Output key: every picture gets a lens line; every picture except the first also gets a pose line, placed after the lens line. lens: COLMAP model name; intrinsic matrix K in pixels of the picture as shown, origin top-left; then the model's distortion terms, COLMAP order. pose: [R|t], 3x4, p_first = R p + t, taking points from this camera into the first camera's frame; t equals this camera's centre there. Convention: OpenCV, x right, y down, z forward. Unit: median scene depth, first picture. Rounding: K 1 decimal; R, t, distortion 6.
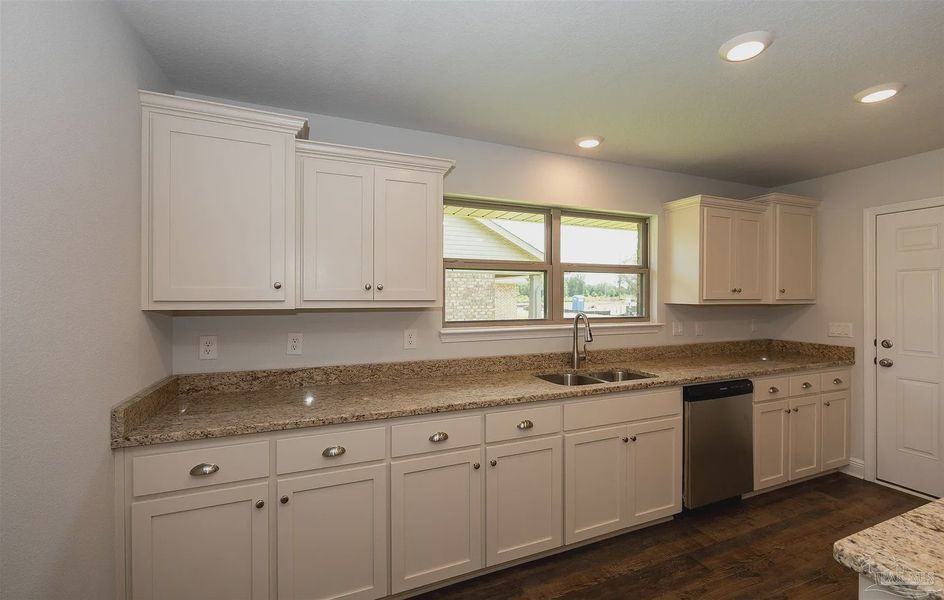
lens RADIAL K [[410.1, 0, 469.3], [0, 410.1, 296.7], [0, 0, 1]] dist [-0.011299, 0.000458]
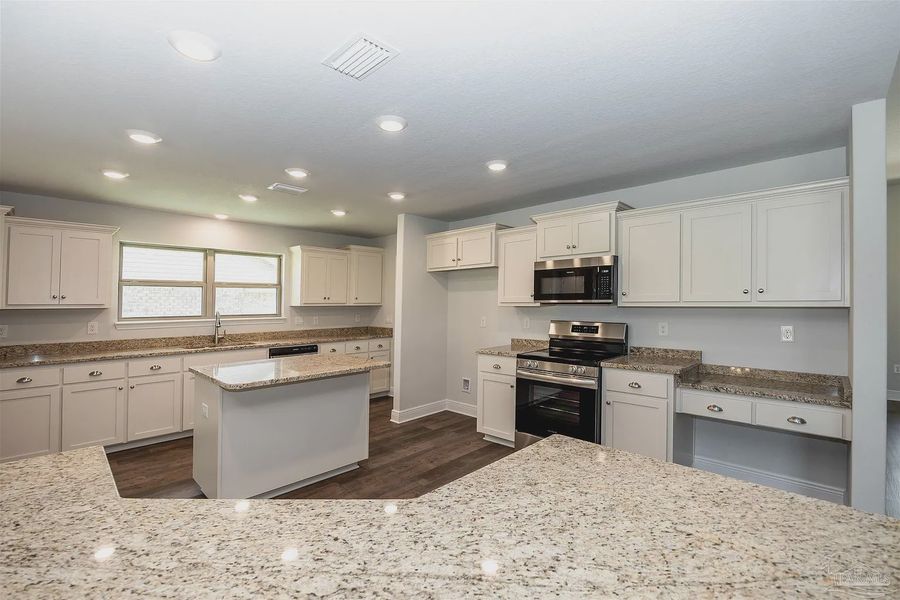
lens RADIAL K [[410.2, 0, 435.9], [0, 410.2, 286.7], [0, 0, 1]] dist [-0.012903, 0.000363]
pose [[0.917984, 0.006122, 0.396570, 0.406023], [0.012319, 0.998958, -0.043938, 0.020765], [-0.396426, 0.045220, 0.916952, -0.909681]]
